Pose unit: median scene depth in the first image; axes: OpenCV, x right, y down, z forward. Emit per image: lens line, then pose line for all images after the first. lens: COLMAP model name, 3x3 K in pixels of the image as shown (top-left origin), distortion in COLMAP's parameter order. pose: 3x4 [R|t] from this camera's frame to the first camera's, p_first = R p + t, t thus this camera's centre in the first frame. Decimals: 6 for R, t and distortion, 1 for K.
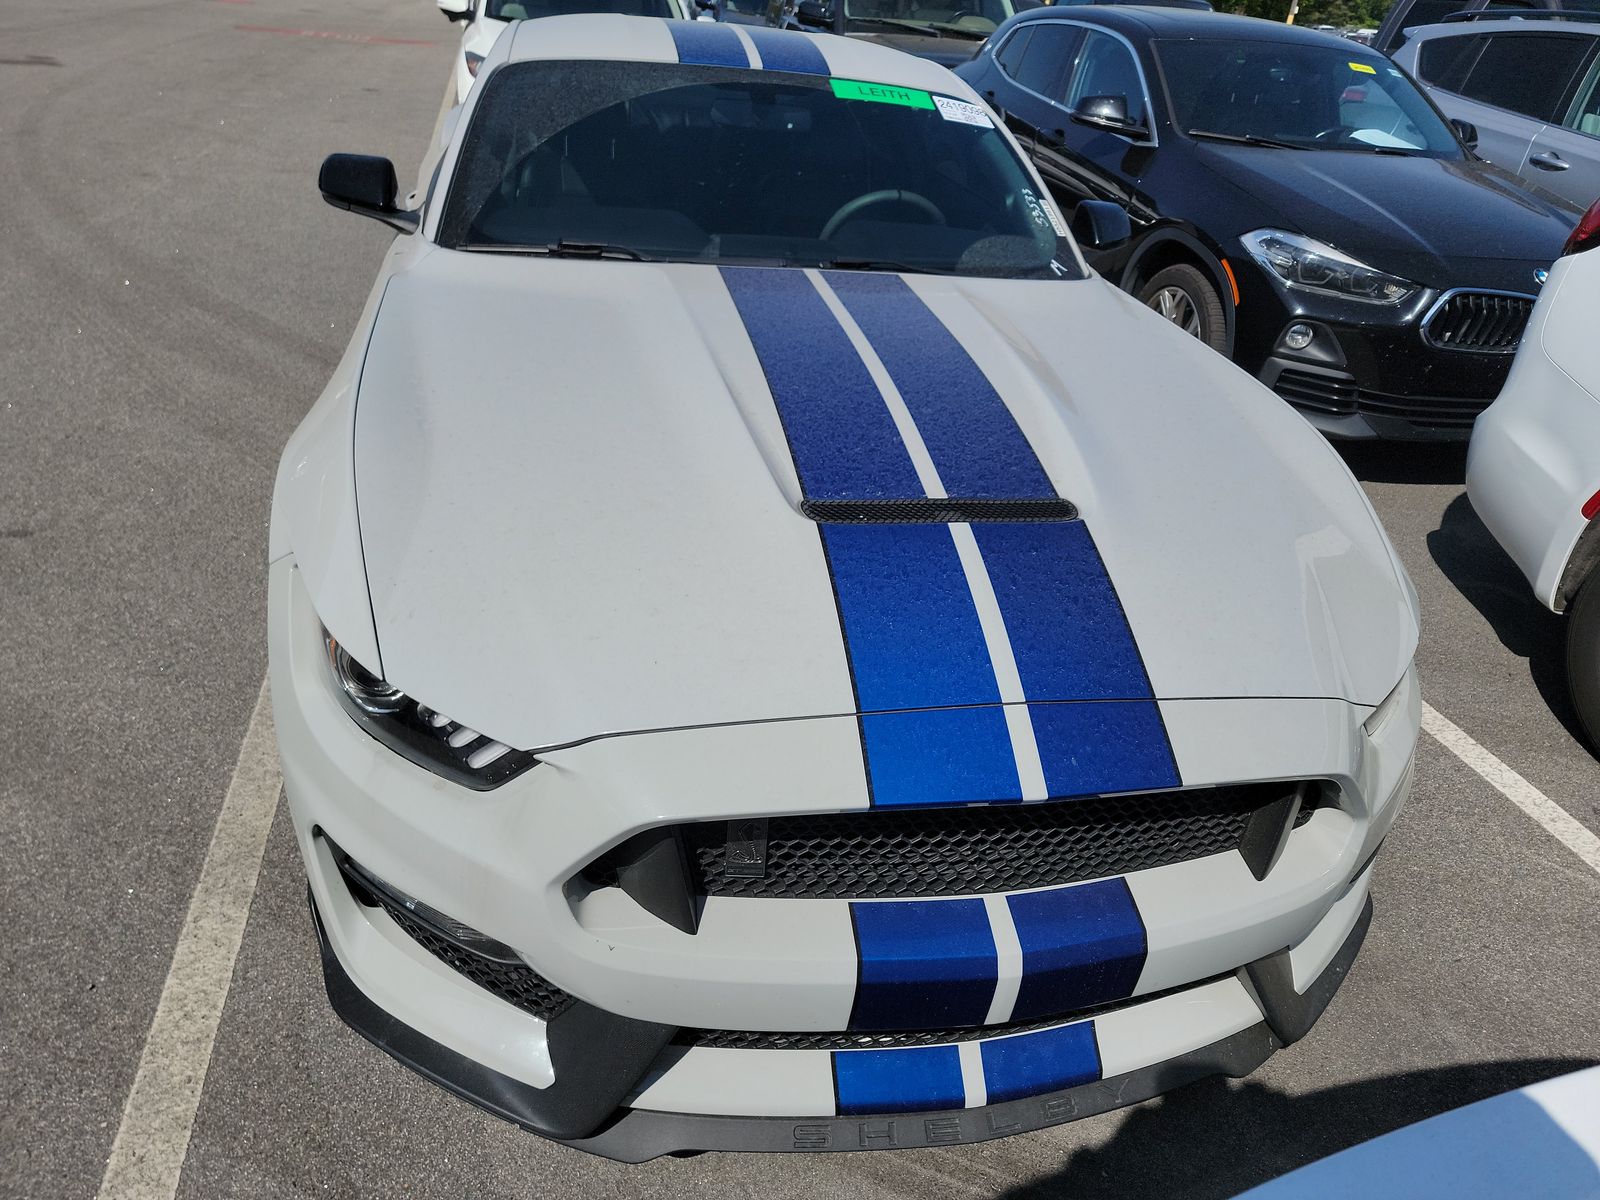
lens RADIAL K [[1114.2, 0, 800.0], [0, 1114.2, 600.0], [0, 0, 1]] dist [0.090590, -0.078482]
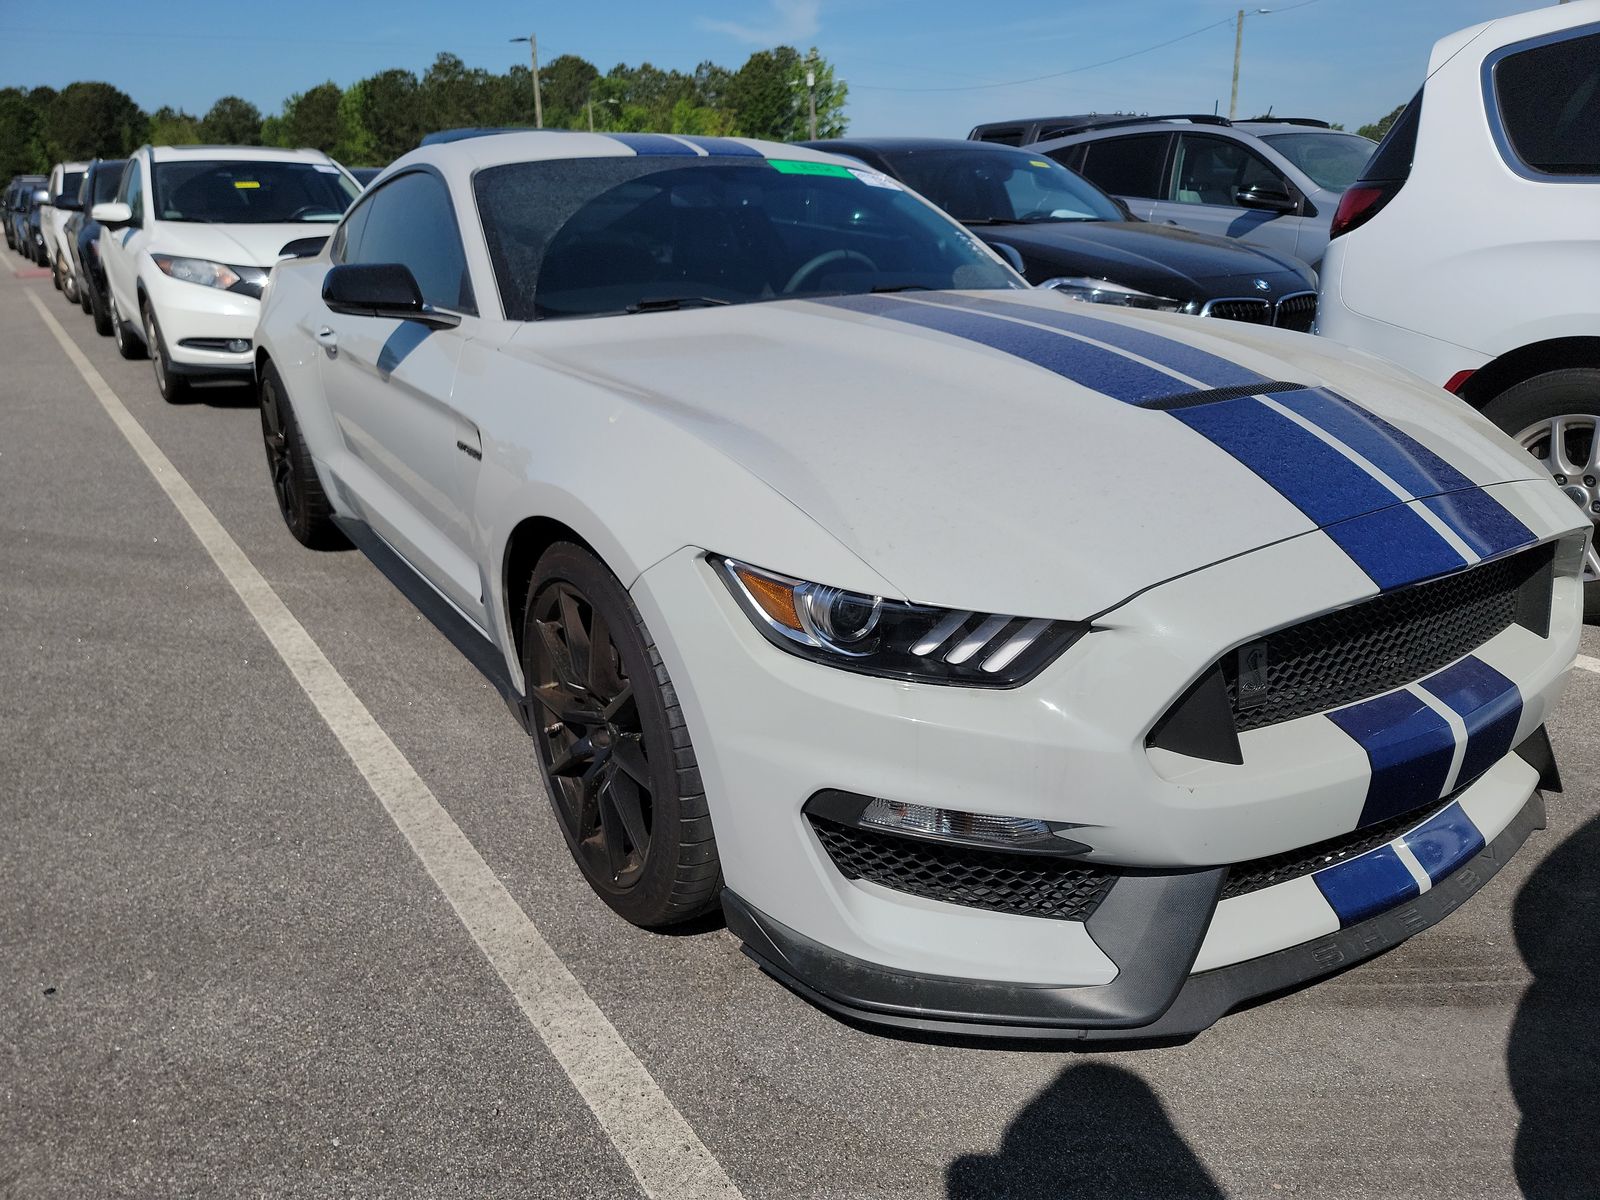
lens RADIAL K [[1114.2, 0, 800.0], [0, 1114.2, 600.0], [0, 0, 1]] dist [0.090590, -0.078482]
pose [[0.927029, -0.212178, 0.309187, -0.451086], [0.255602, 0.960844, -0.106991, 0.089356], [-0.274379, 0.178213, 0.944964, 0.043227]]
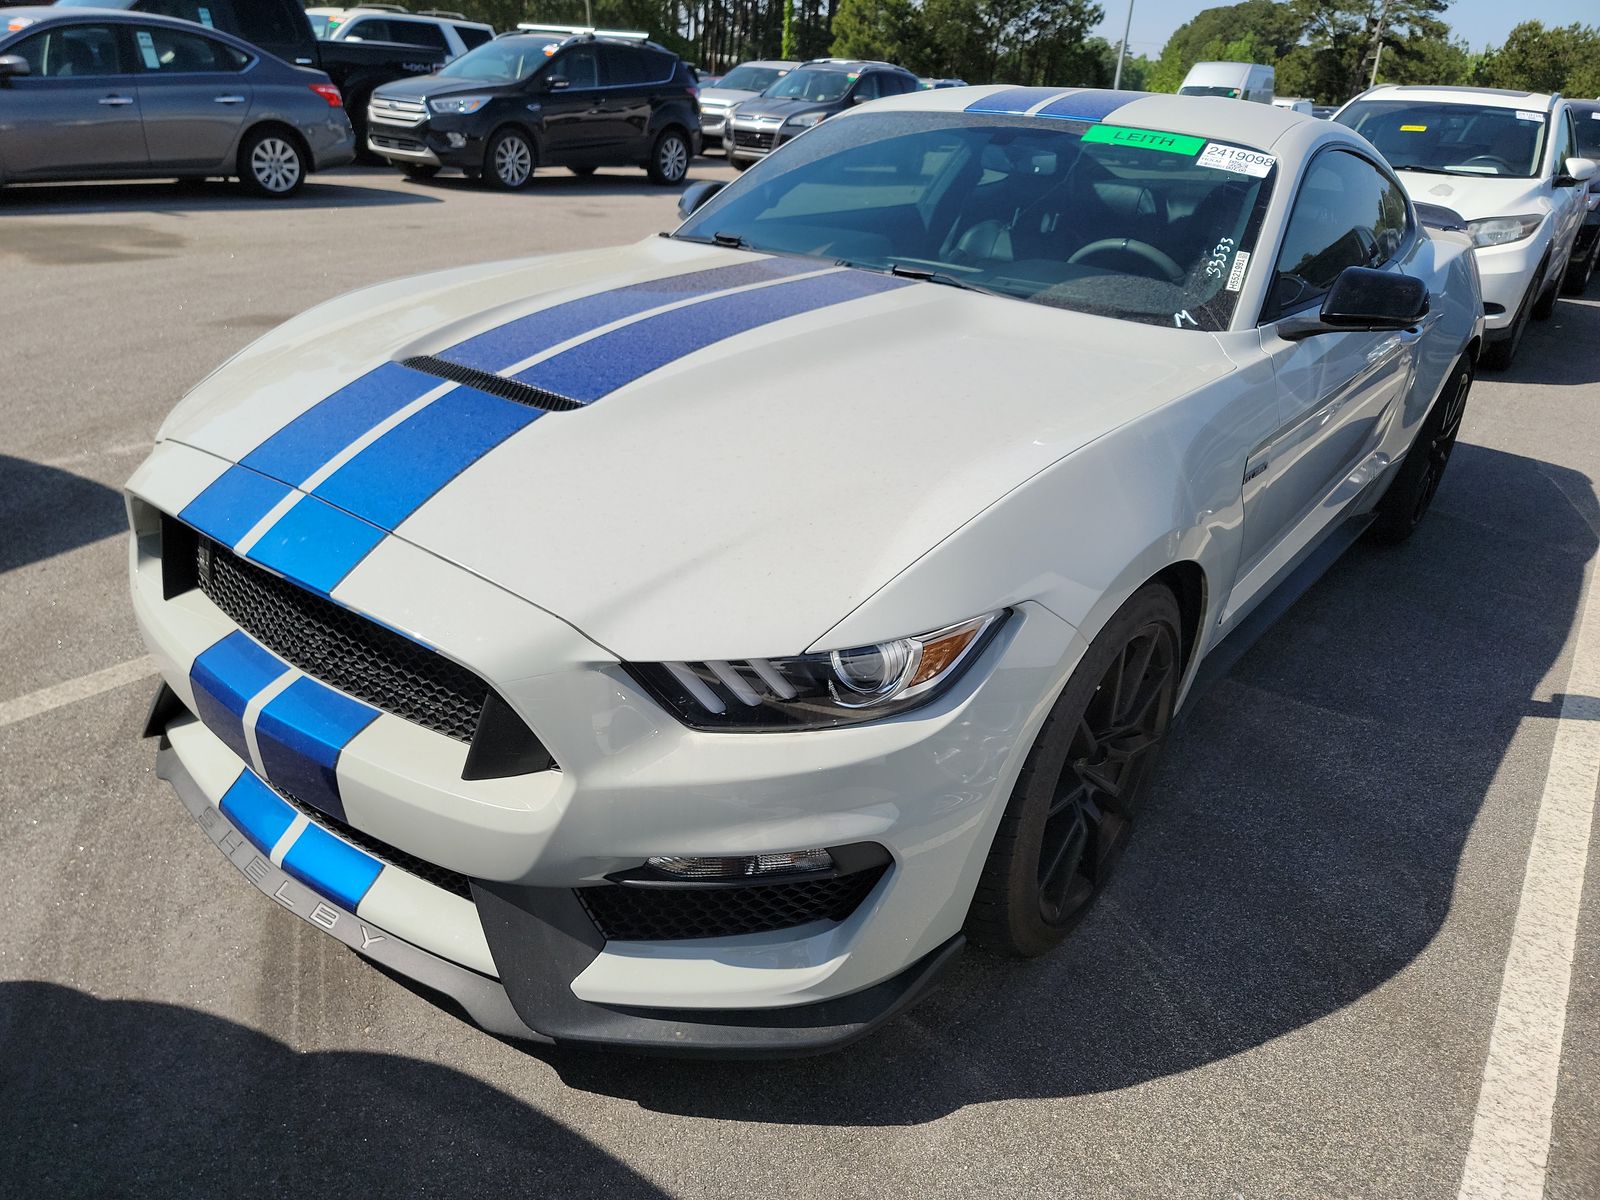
lens RADIAL K [[1123.6, 0, 777.1], [0, 1123.6, 590.8], [0, 0, 1]] dist [0.038761, 0.001622]
pose [[0.638103, 0.268019, -0.721797, 0.796853], [-0.374236, 0.927236, 0.013460, -0.007061], [0.672883, 0.261533, 0.691974, 0.310278]]
